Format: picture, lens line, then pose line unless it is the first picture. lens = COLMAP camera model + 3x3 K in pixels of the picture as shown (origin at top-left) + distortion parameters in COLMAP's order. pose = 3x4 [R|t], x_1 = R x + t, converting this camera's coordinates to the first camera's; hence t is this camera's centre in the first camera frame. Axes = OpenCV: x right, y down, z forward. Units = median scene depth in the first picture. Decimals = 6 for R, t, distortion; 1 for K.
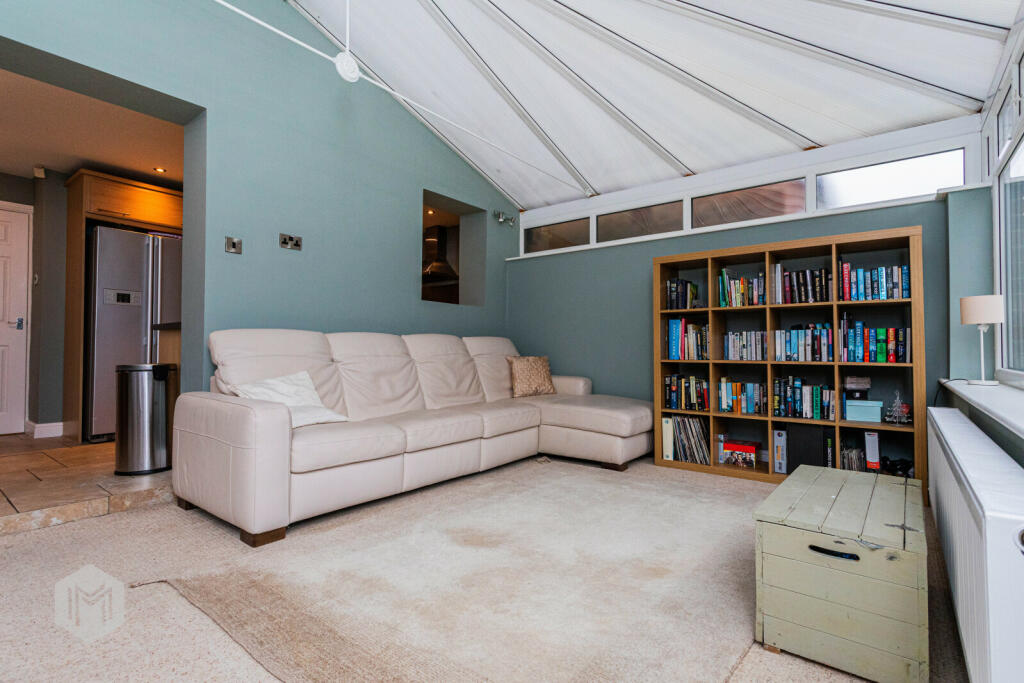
lens RADIAL K [[493.9, 0, 512.0], [0, 493.9, 341.5], [0, 0, 1]] dist [-0.000019, 0.000489]
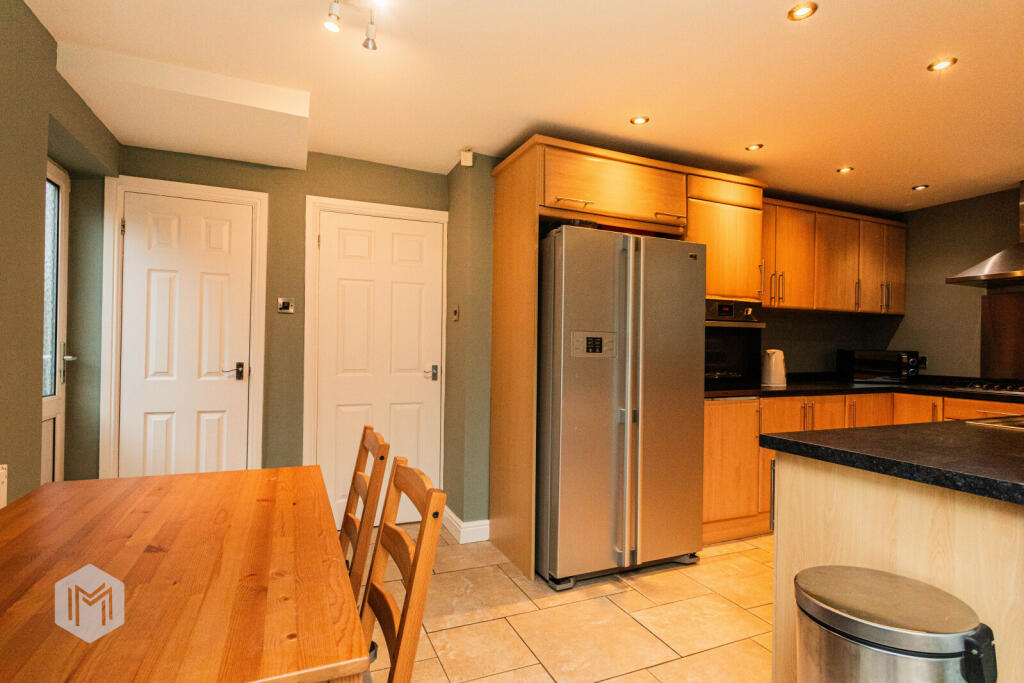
lens RADIAL K [[503.7, 0, 512.0], [0, 503.7, 341.5], [0, 0, 1]] dist [0.001167, 0.000305]
pose [[0.884215, 0.004357, -0.467060, -0.572269], [-0.001394, 0.999977, 0.006689, -0.092730], [0.467078, -0.005264, 0.884200, 0.409443]]
